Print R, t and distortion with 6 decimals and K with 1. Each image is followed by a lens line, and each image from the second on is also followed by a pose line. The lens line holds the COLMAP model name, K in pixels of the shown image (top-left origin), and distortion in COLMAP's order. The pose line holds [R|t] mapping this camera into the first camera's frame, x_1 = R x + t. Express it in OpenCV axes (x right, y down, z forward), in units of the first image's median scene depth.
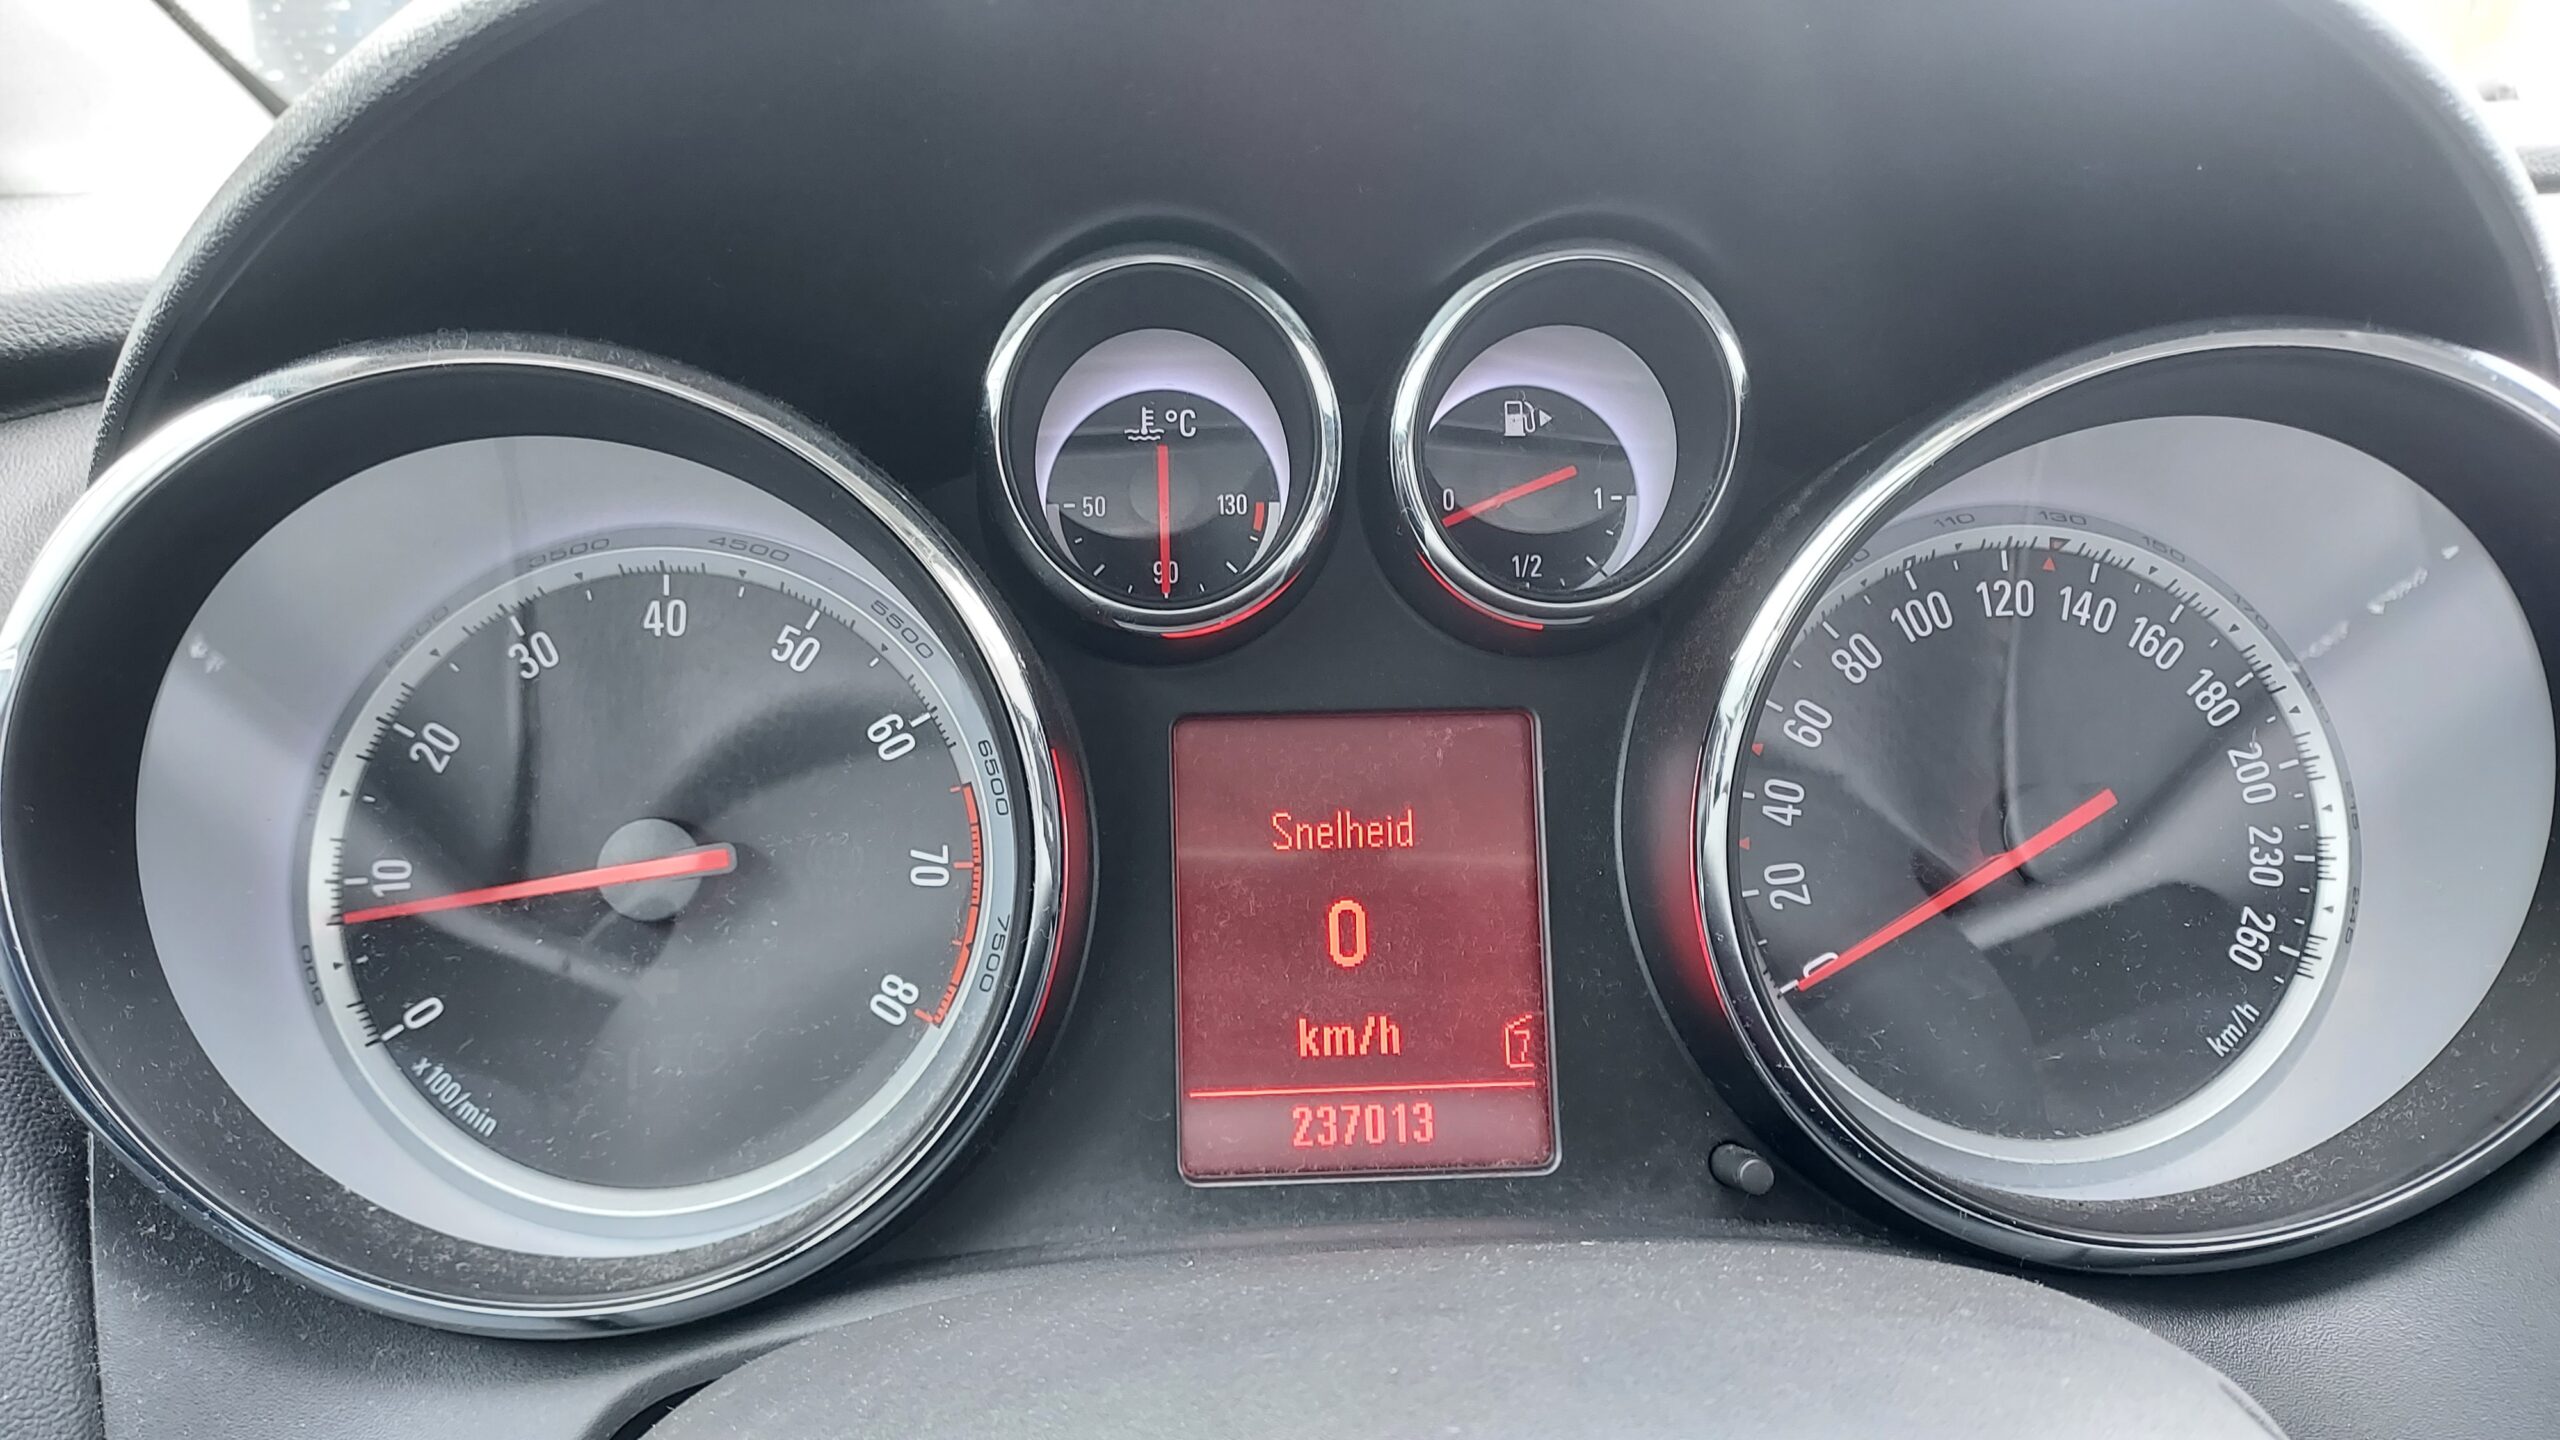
lens RADIAL K [[1878.8, 0, 1335.0], [0, 1878.8, 715.1], [0, 0, 1]] dist [0.008581, -0.004571]
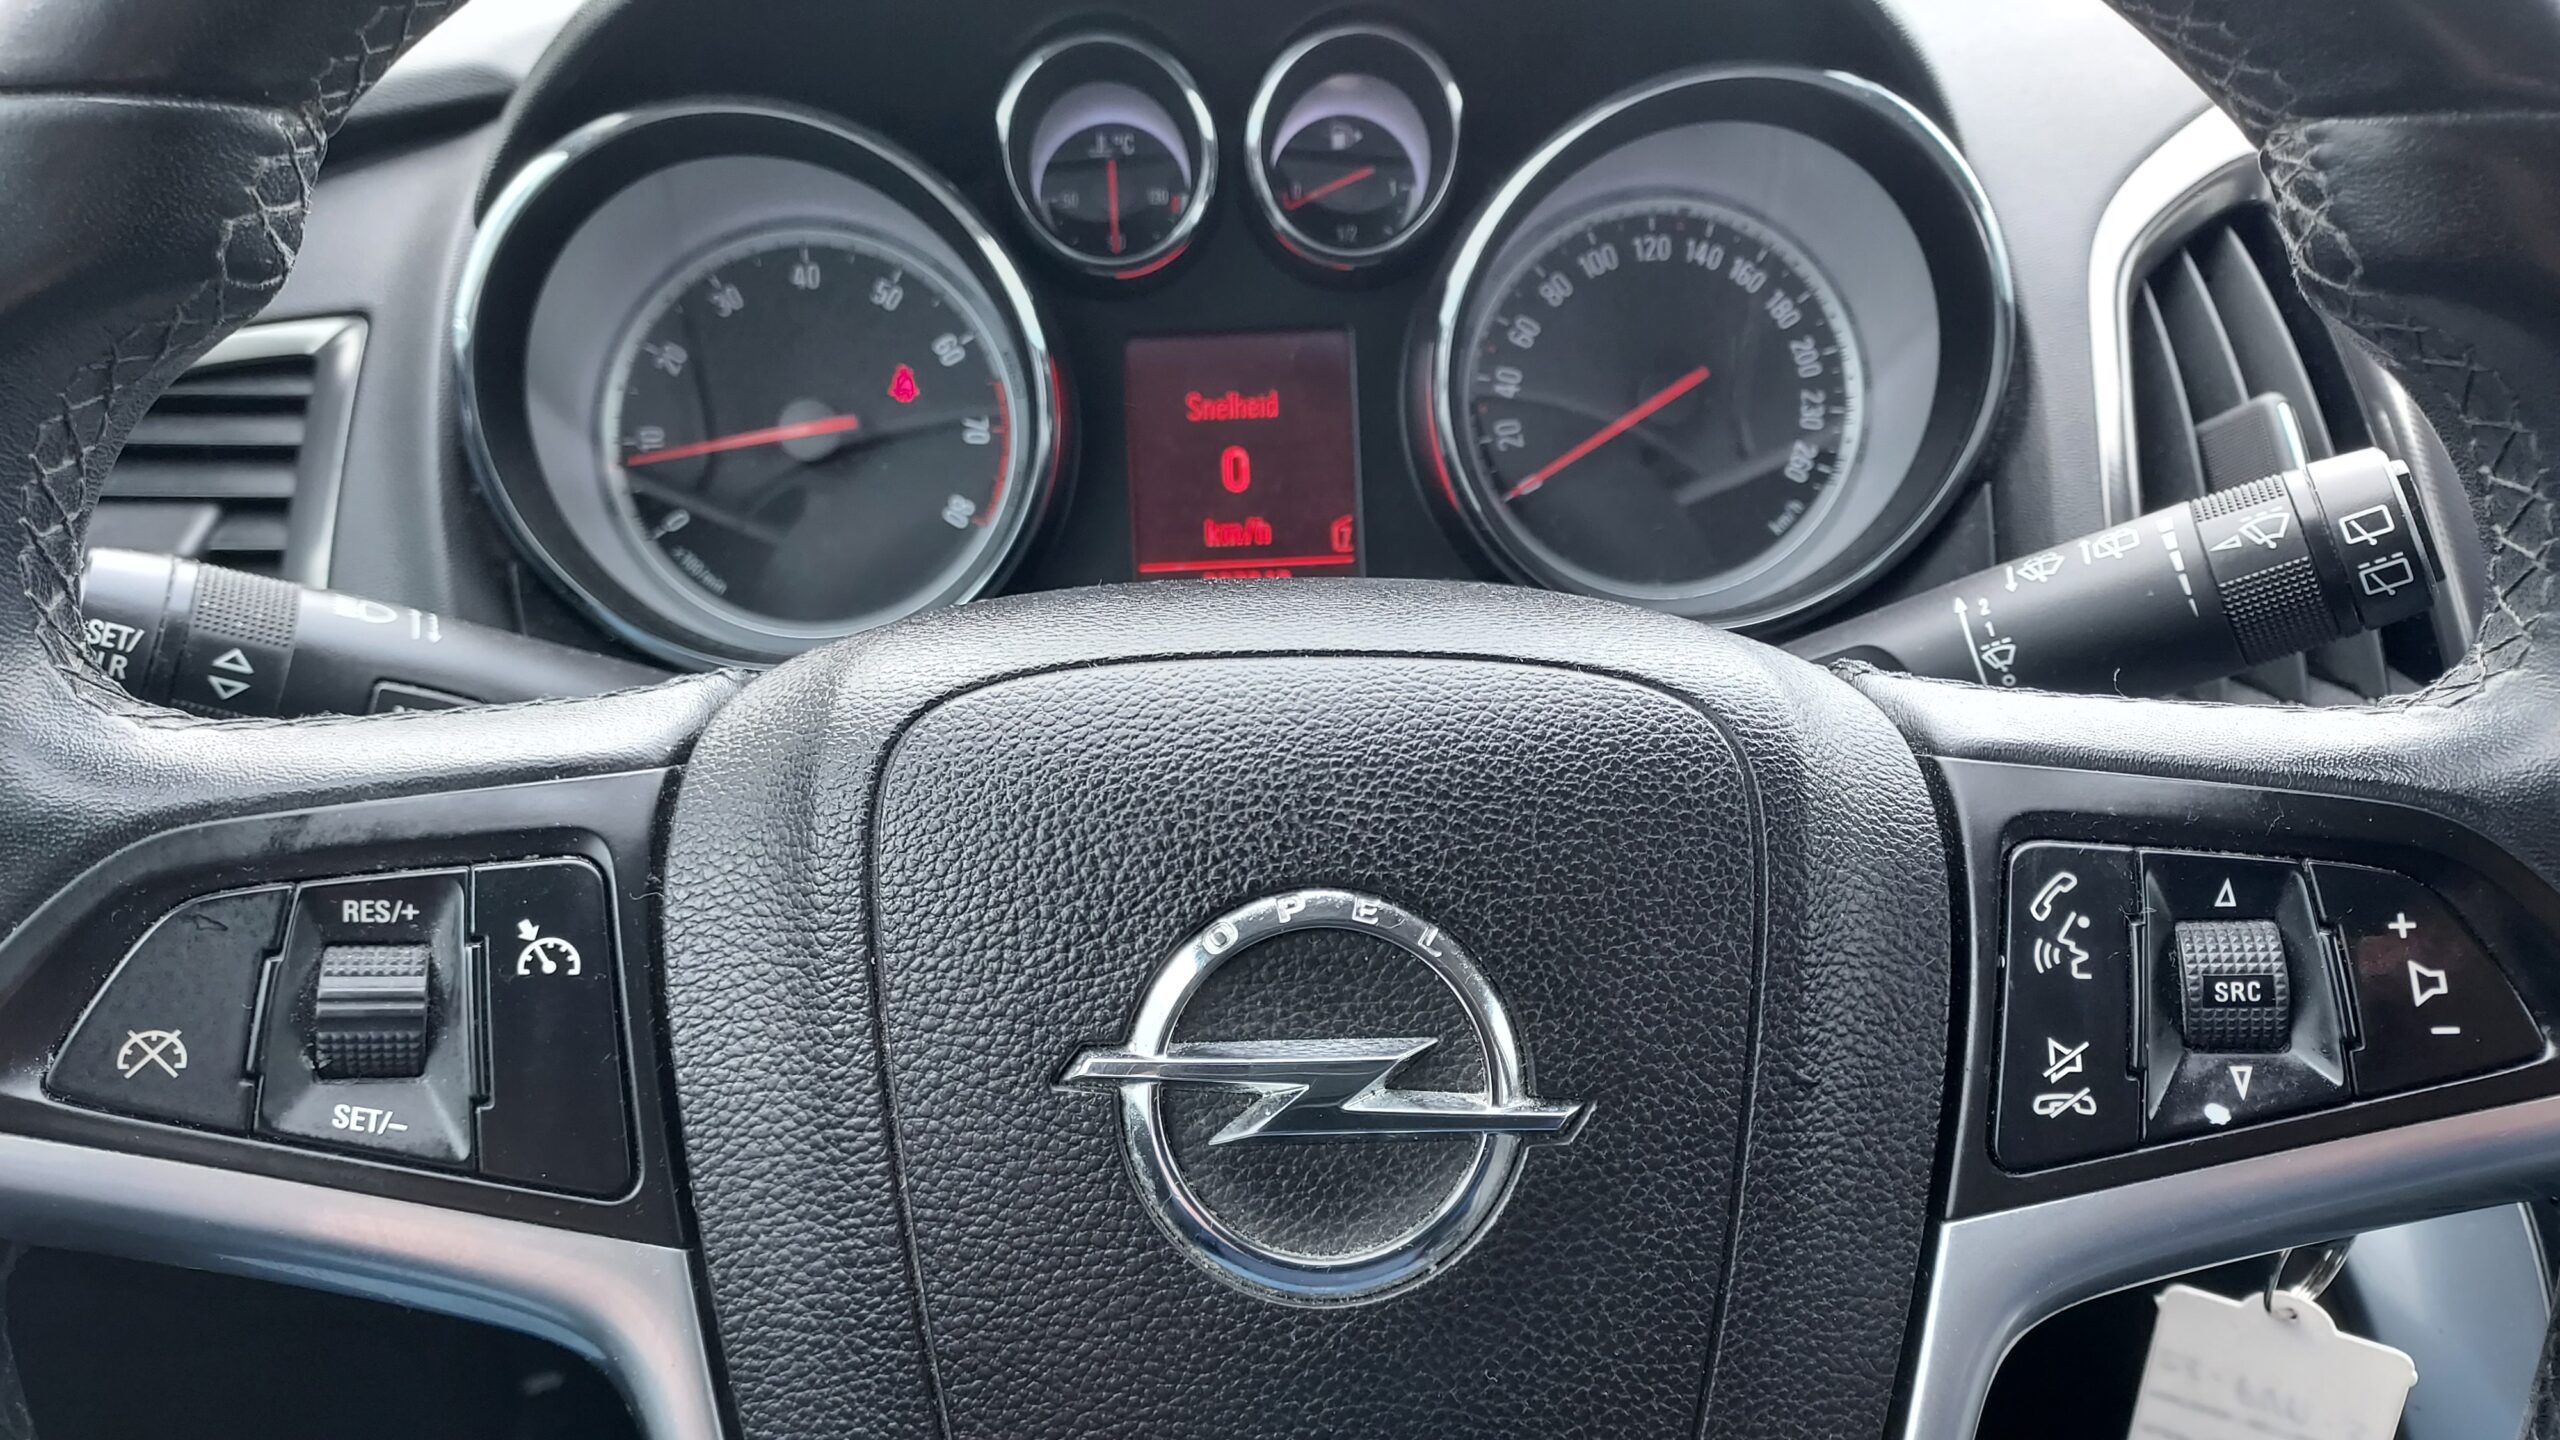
lens RADIAL K [[1842.7, 0, 1280.0], [0, 1842.7, 720.0], [0, 0, 1]] dist [0.050330, -0.005559]
pose [[0.999696, -0.017435, -0.017439, 0.068327], [0.019542, 0.991450, 0.129016, 0.125537], [0.015040, -0.129317, 0.991489, -0.600369]]
